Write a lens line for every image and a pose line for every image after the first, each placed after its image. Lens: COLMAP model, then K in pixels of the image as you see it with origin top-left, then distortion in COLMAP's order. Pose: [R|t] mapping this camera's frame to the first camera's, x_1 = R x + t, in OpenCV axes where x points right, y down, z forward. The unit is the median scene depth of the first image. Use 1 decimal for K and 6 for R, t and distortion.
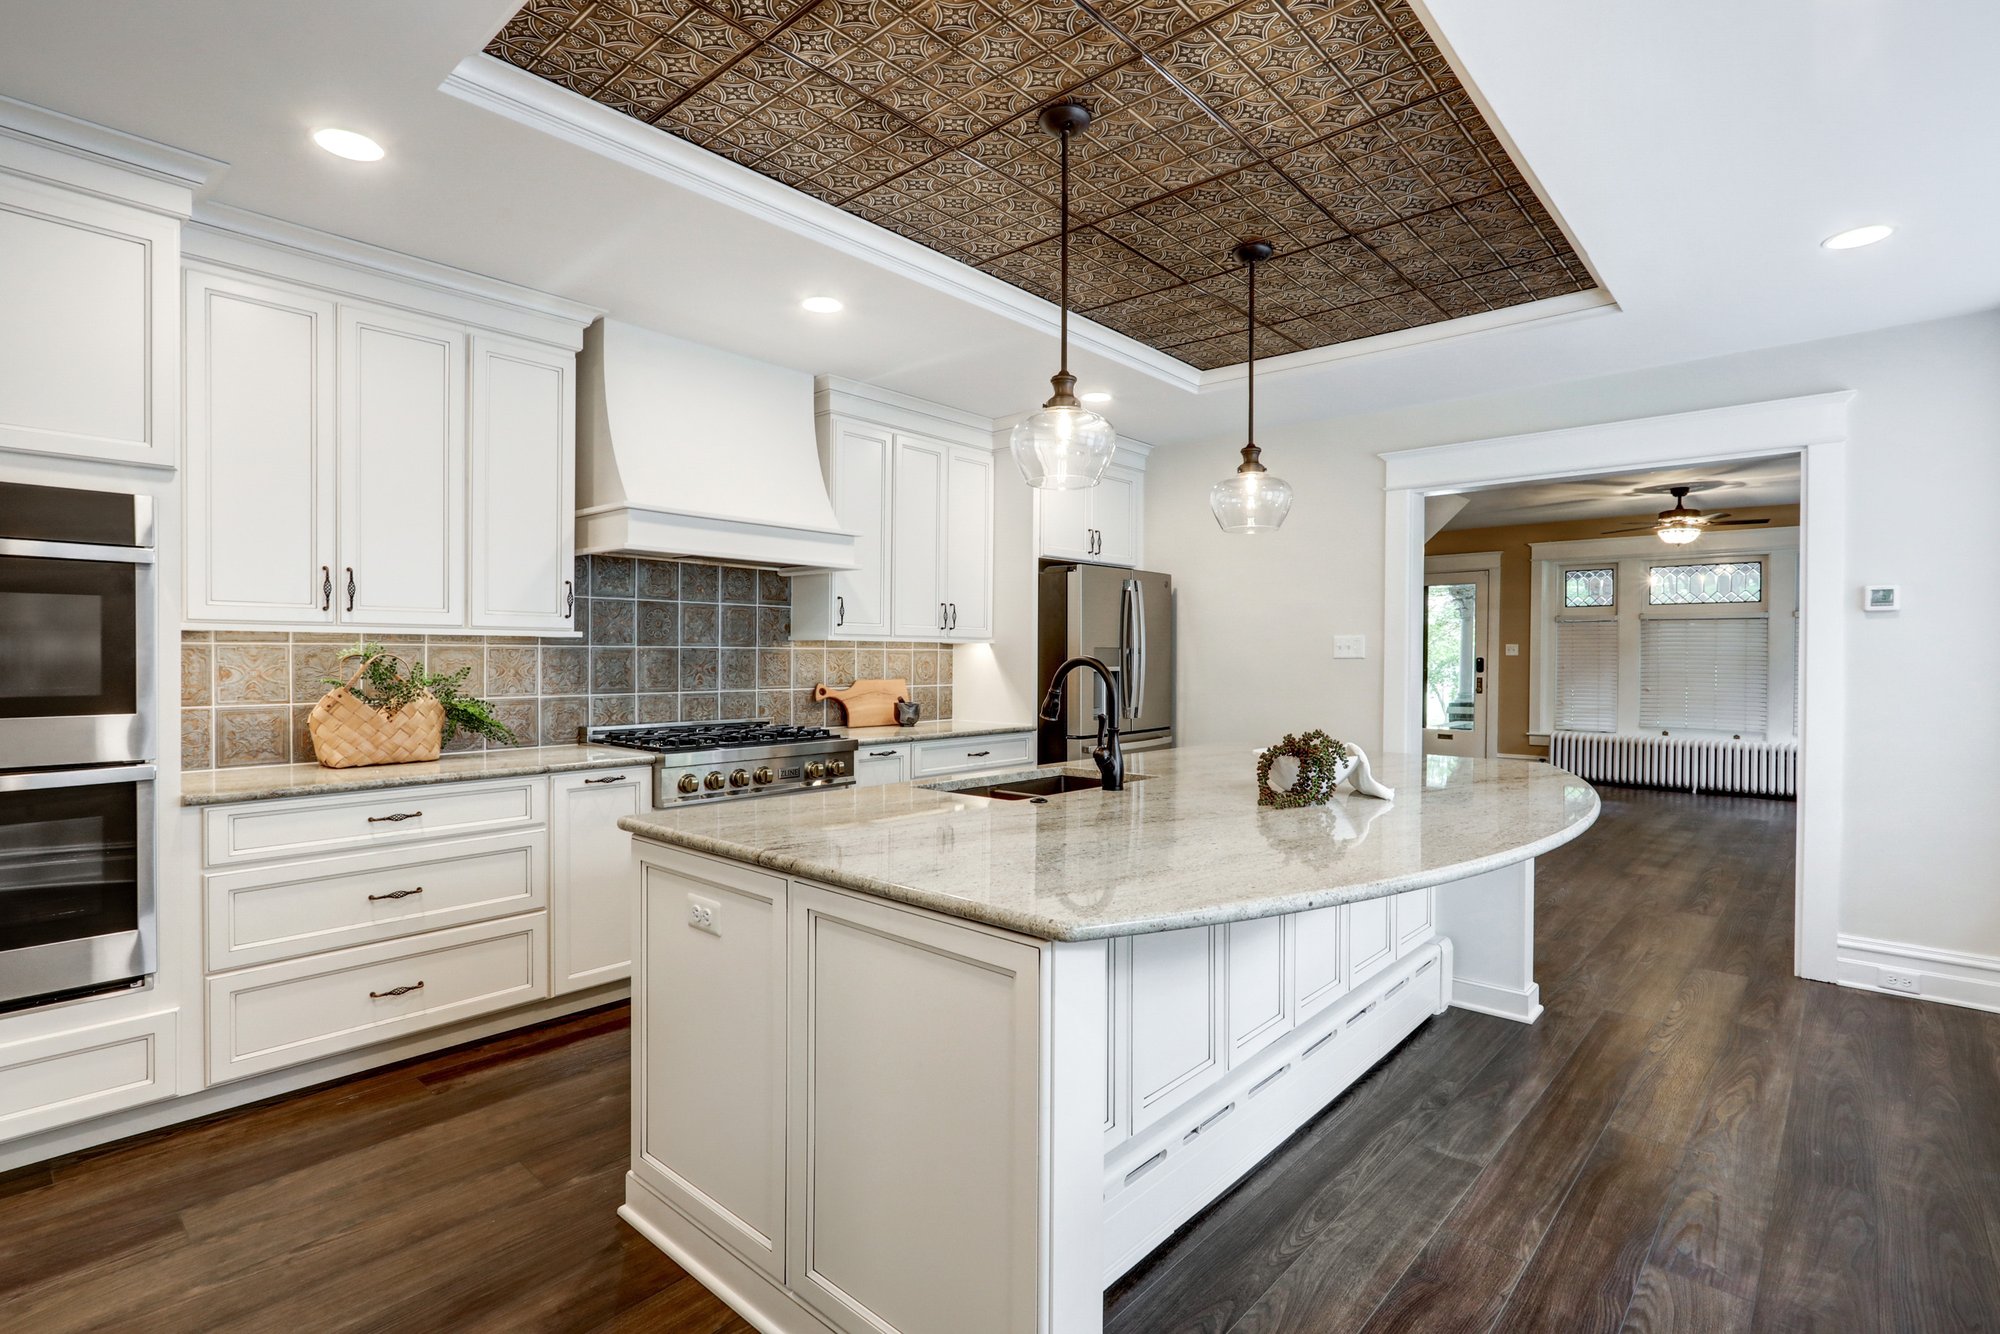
lens RADIAL K [[969.4, 0, 985.4], [0, 969.4, 664.0], [0, 0, 1]] dist [-0.002213, 0.001417]
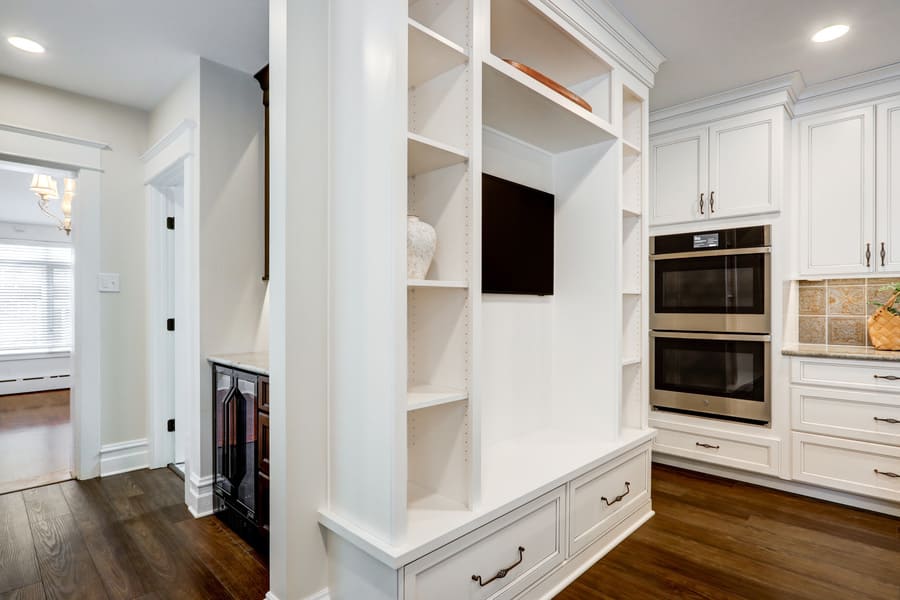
lens RADIAL K [[462.5, 0, 447.6], [0, 462.5, 308.3], [0, 0, 1]] dist [-0.015377, 0.000734]
pose [[-0.048453, -0.000888, -0.998825, 0.219587], [-0.010257, 0.999947, -0.000391, 0.030427], [0.998773, 0.010226, -0.048460, 0.170543]]
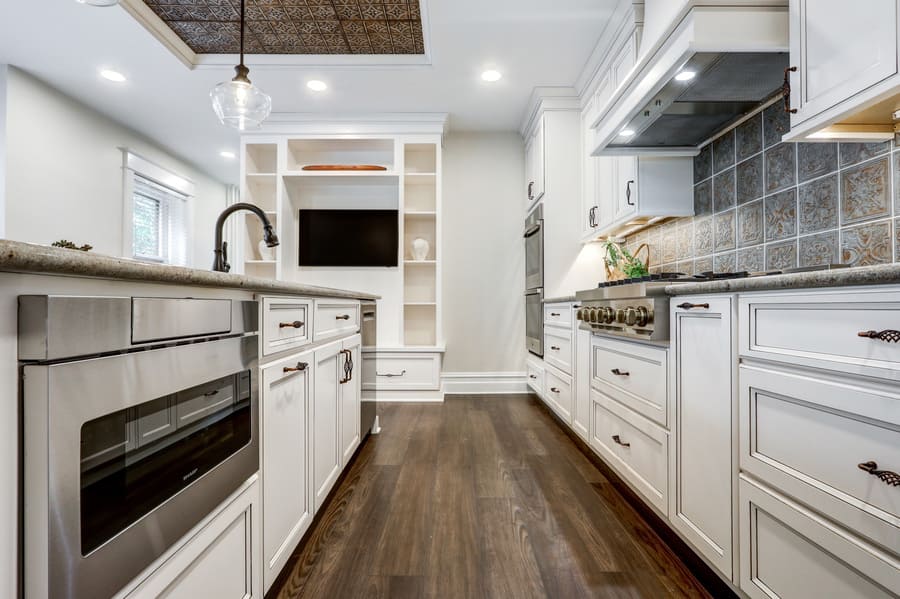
lens RADIAL K [[487.3, 0, 450.4], [0, 487.3, 302.3], [0, 0, 1]] dist [-0.012086, 0.005136]
pose [[-0.745360, -0.009556, -0.666594, 0.281866], [-0.007223, 0.999954, -0.006258, 0.108780], [0.666623, 0.000150, -0.745395, 1.341071]]
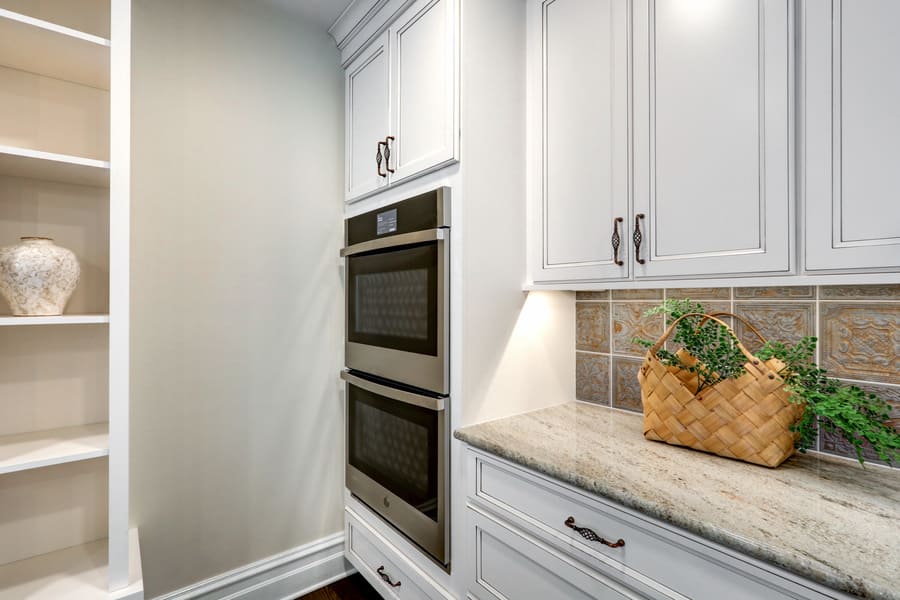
lens RADIAL K [[436.2, 0, 452.1], [0, 436.2, 298.6], [0, 0, 1]] dist [-0.002213, 0.001417]
pose [[-0.177326, -0.007586, -0.984123, -0.199524], [-0.014050, 0.999888, -0.005176, -0.015589], [0.984052, 0.012909, -0.177413, 0.751925]]
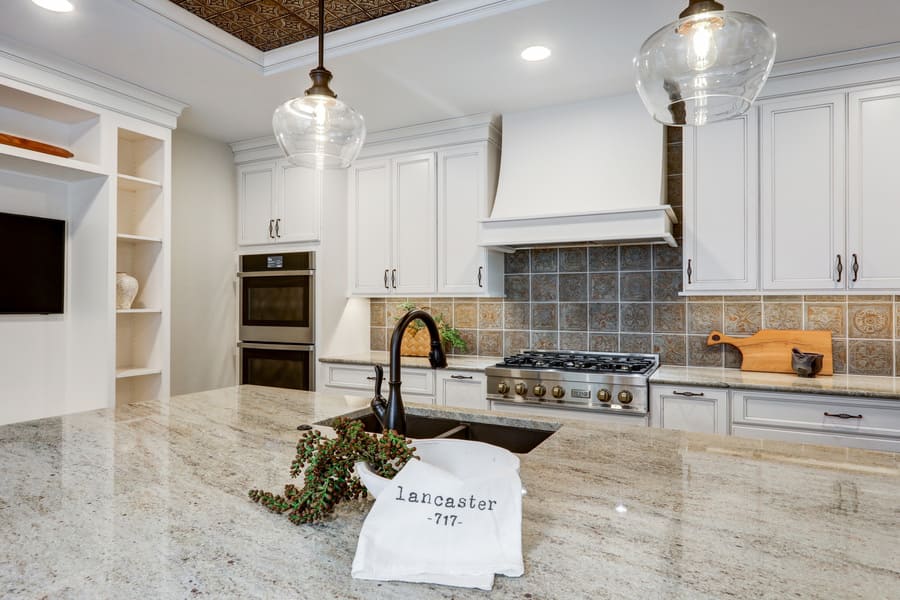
lens RADIAL K [[536.2, 0, 459.3], [0, 536.2, 293.1], [0, 0, 1]] dist [-0.000671, -0.004174]
pose [[0.258081, -0.024958, -0.965801, 0.517818], [-0.009752, 0.999548, -0.028435, -0.006530], [0.966074, 0.016757, 0.257721, 0.683065]]
